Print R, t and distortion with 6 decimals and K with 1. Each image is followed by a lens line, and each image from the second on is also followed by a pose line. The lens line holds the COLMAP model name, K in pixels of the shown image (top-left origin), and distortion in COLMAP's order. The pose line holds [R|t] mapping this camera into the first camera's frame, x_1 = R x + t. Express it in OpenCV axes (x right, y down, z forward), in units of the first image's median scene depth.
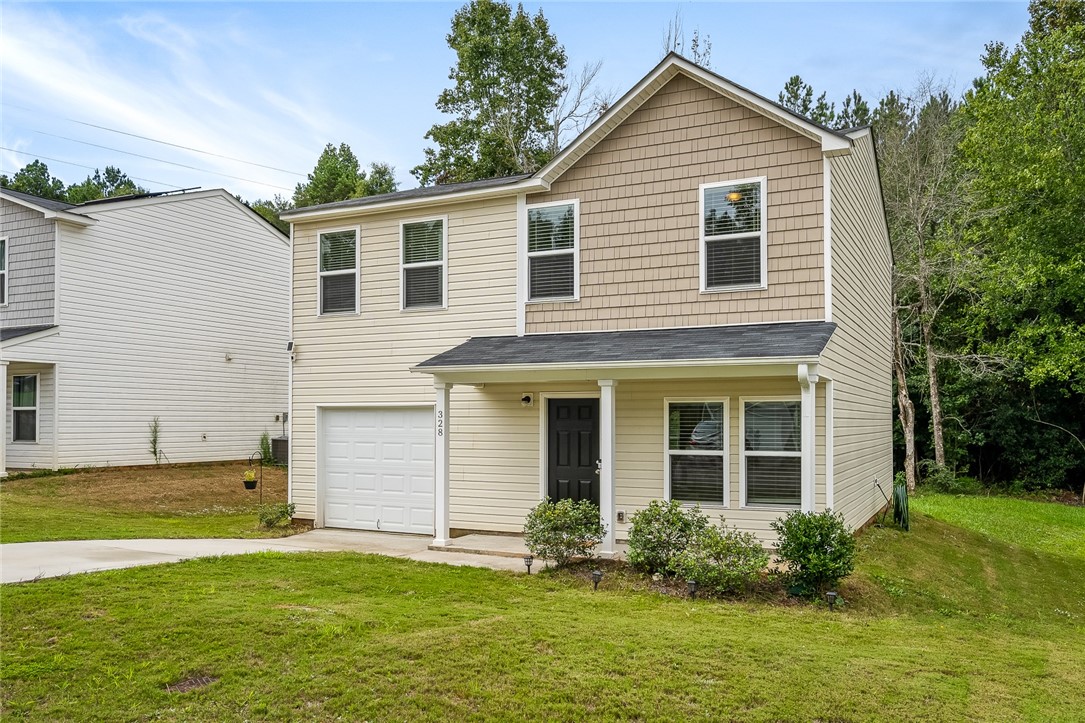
lens RADIAL K [[873.2, 0, 535.3], [0, 873.2, 404.0], [0, 0, 1]] dist [0.008418, 0.004632]
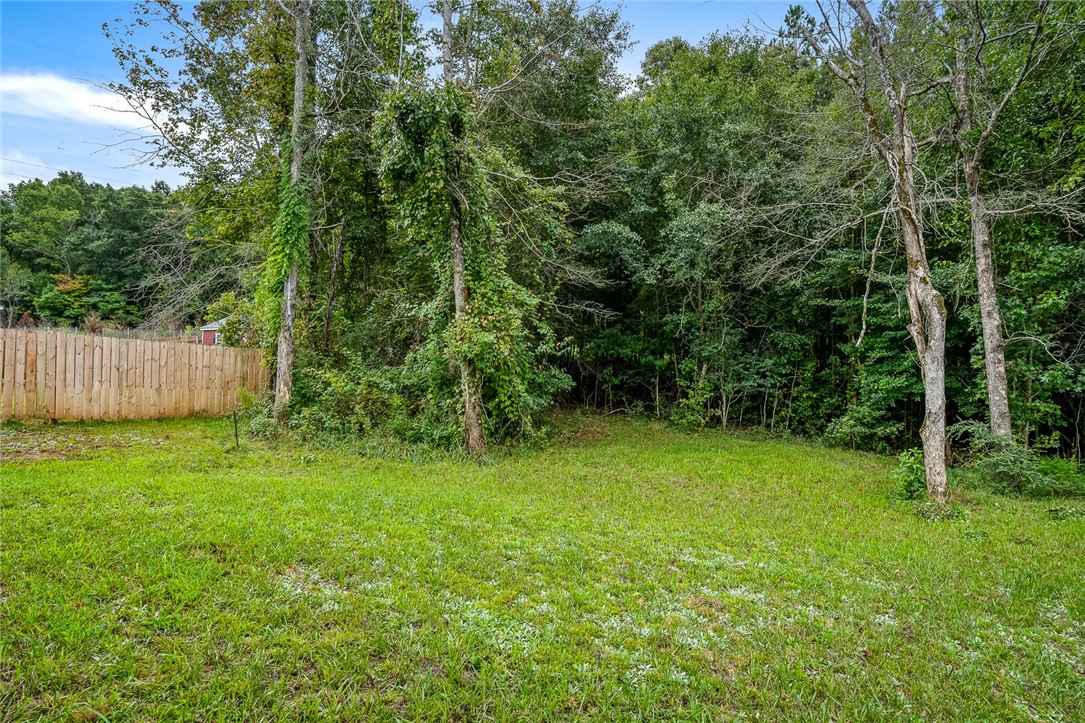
lens RADIAL K [[584.7, 0, 545.5], [0, 584.7, 380.9], [0, 0, 1]] dist [0.014063, -0.000210]
pose [[0.985736, -0.005304, -0.168215, 0.264126], [0.008205, 0.999829, 0.016554, 0.032259], [0.168099, -0.017698, 0.985611, 0.625873]]
